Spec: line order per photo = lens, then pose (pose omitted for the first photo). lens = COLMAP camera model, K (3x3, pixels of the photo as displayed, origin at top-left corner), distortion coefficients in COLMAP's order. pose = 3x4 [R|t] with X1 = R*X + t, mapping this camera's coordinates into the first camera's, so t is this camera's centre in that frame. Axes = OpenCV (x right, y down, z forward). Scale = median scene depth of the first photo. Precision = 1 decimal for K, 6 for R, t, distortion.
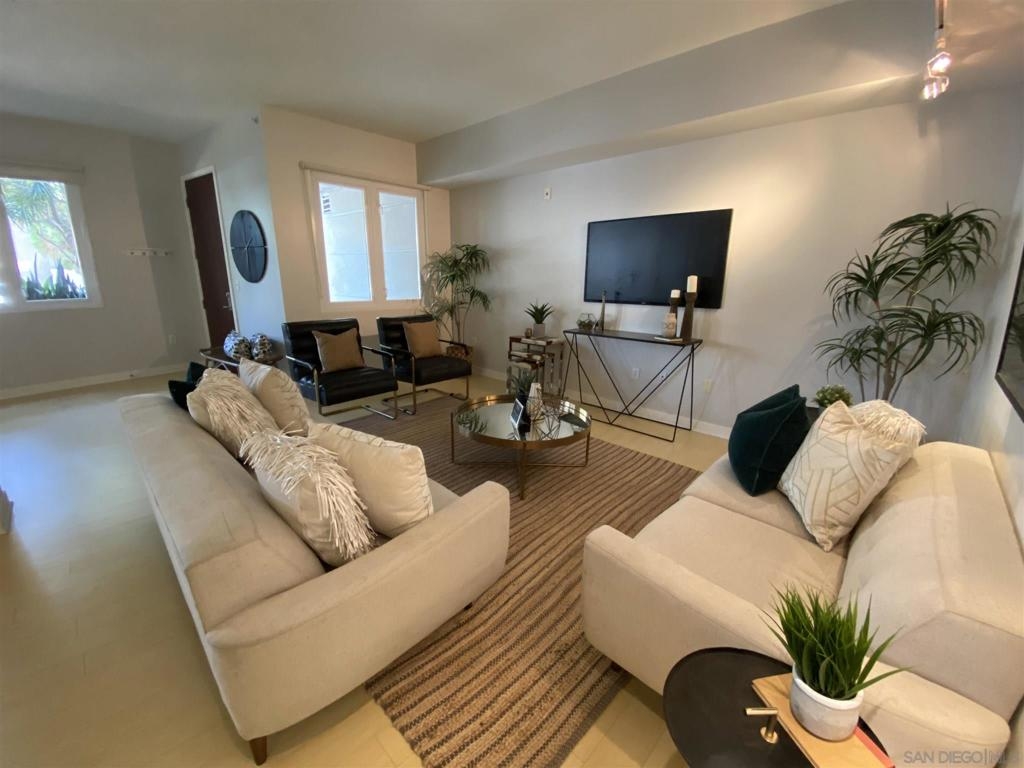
lens RADIAL K [[426.3, 0, 510.3], [0, 426.3, 385.2], [0, 0, 1]] dist [0.000890, -0.015589]
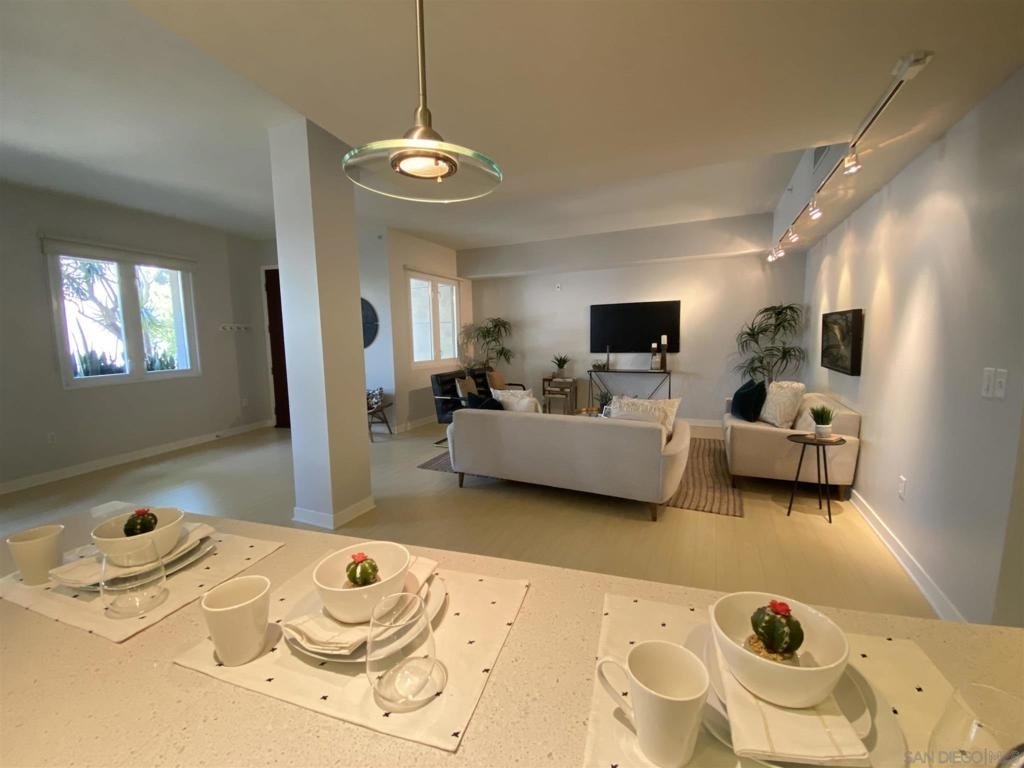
lens RADIAL K [[426.3, 0, 510.3], [0, 426.3, 385.2], [0, 0, 1]] dist [0.000890, -0.015589]
pose [[0.946812, -0.068312, 0.314451, -0.643572], [0.109886, 0.987102, -0.116427, 0.076499], [-0.302442, 0.144788, 0.942107, -0.399050]]
